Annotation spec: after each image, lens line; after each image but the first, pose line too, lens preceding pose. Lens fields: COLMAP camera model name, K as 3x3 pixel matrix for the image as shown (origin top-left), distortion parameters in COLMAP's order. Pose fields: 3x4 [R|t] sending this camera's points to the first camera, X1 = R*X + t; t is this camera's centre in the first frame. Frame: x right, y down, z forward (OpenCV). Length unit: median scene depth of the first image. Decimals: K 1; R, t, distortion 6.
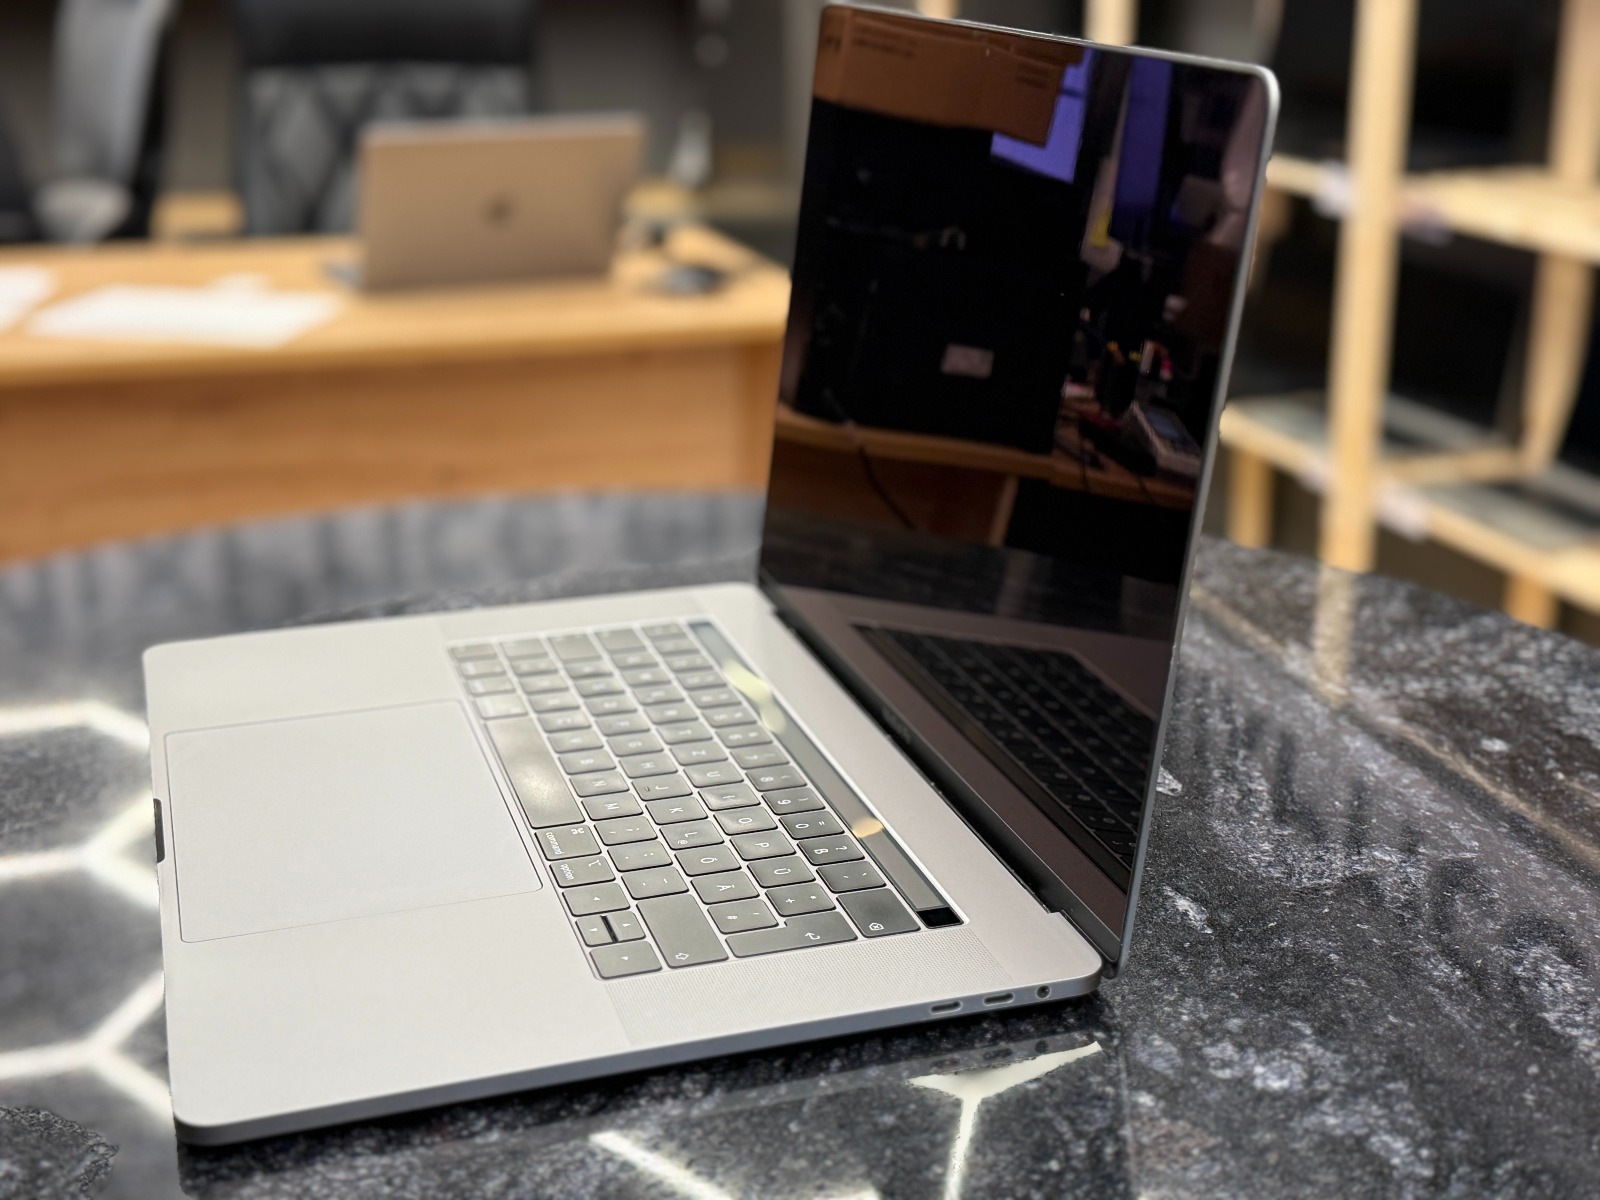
lens RADIAL K [[2096.9, 0, 800.0], [0, 2096.9, 600.0], [0, 0, 1]] dist [0.185673, -0.544368]
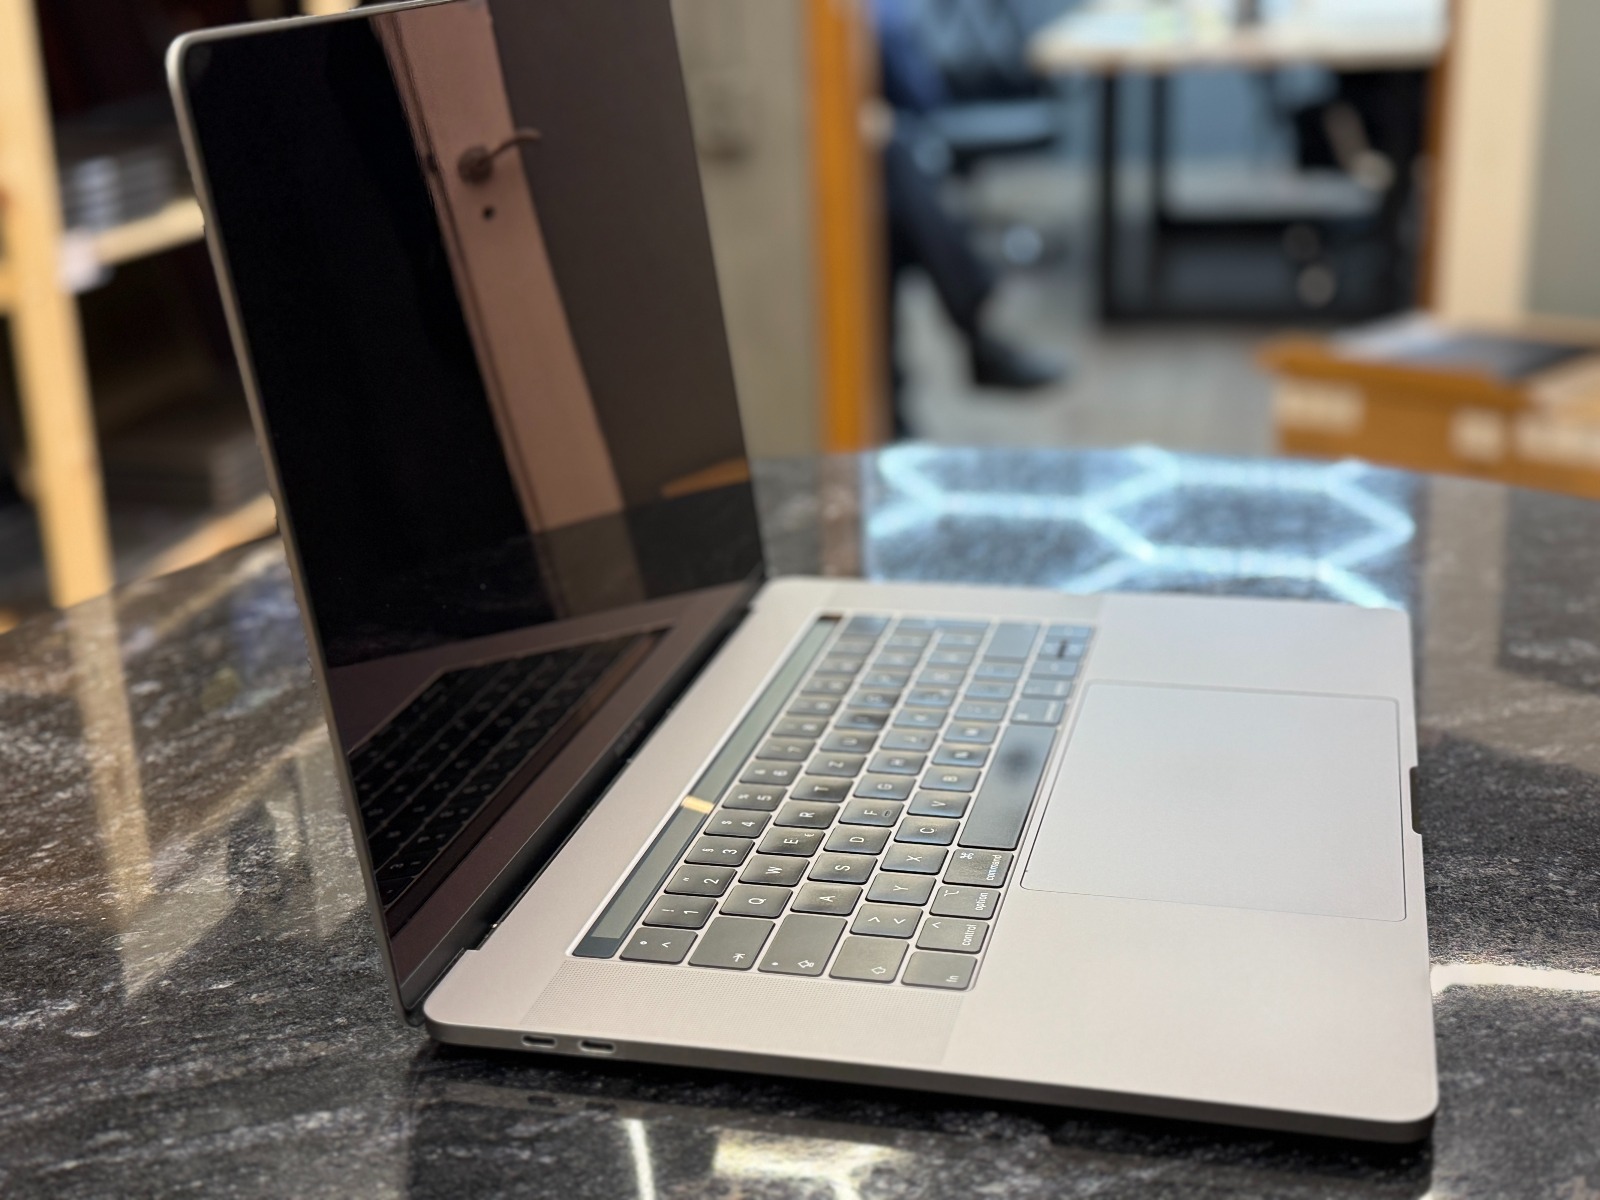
lens RADIAL K [[2096.9, 0, 800.0], [0, 2096.9, 600.0], [0, 0, 1]] dist [0.185673, -0.544368]
pose [[-0.845552, -0.118966, 0.520470, -0.498324], [0.230346, 0.798167, 0.556660, -0.492932], [-0.481646, 0.590573, -0.647488, 1.535628]]
